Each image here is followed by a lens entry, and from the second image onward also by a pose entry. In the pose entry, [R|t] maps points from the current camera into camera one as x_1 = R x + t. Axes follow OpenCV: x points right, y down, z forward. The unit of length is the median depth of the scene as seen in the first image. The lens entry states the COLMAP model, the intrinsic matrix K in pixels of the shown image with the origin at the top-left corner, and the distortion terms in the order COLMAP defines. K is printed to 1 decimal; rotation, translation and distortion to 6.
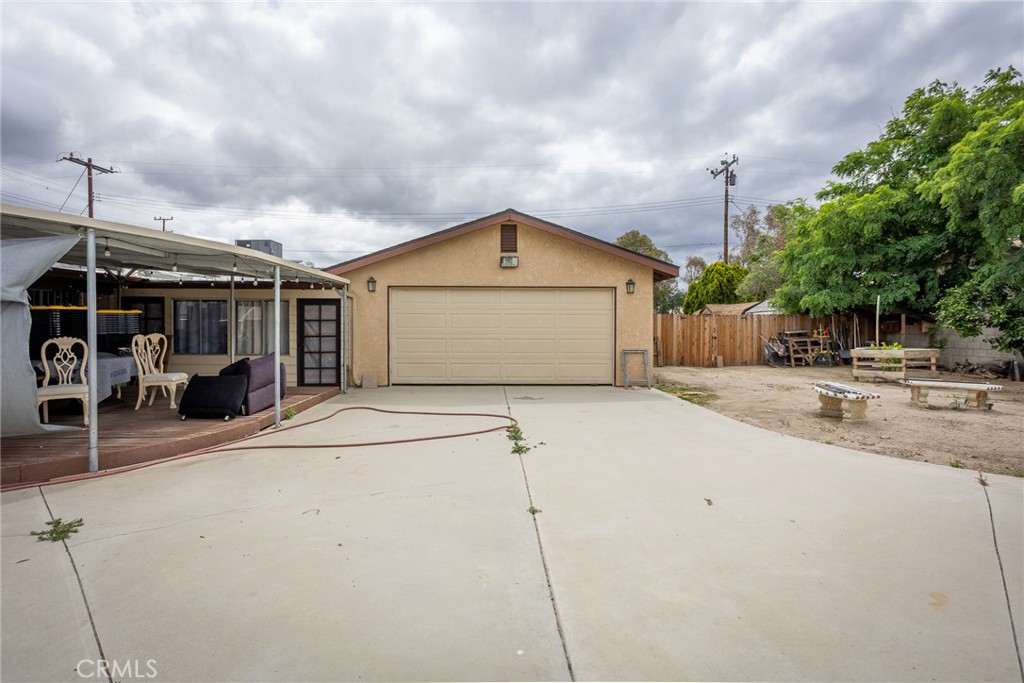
lens RADIAL K [[506.1, 0, 512.6], [0, 506.1, 340.8], [0, 0, 1]] dist [-0.025254, 0.010045]
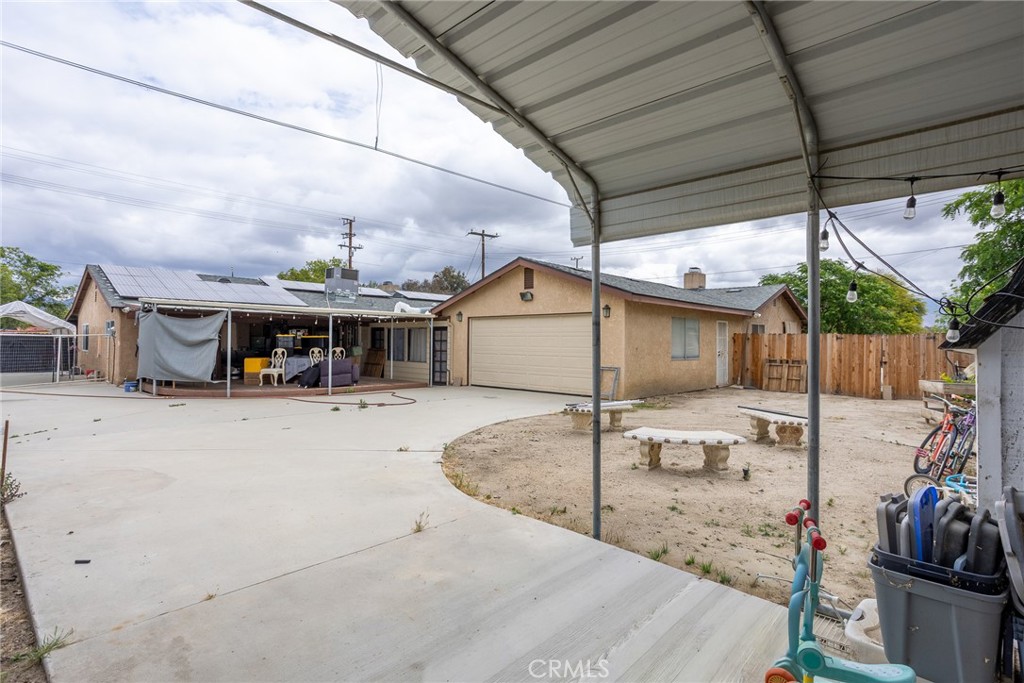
lens RADIAL K [[506.1, 0, 520.9], [0, 506.1, 337.6], [0, 0, 1]] dist [-0.025254, 0.010045]
pose [[0.727786, -0.004169, -0.685792, 0.870812], [-0.027905, 0.998973, -0.035687, -0.001815], [0.685237, 0.045109, 0.726922, 0.039974]]
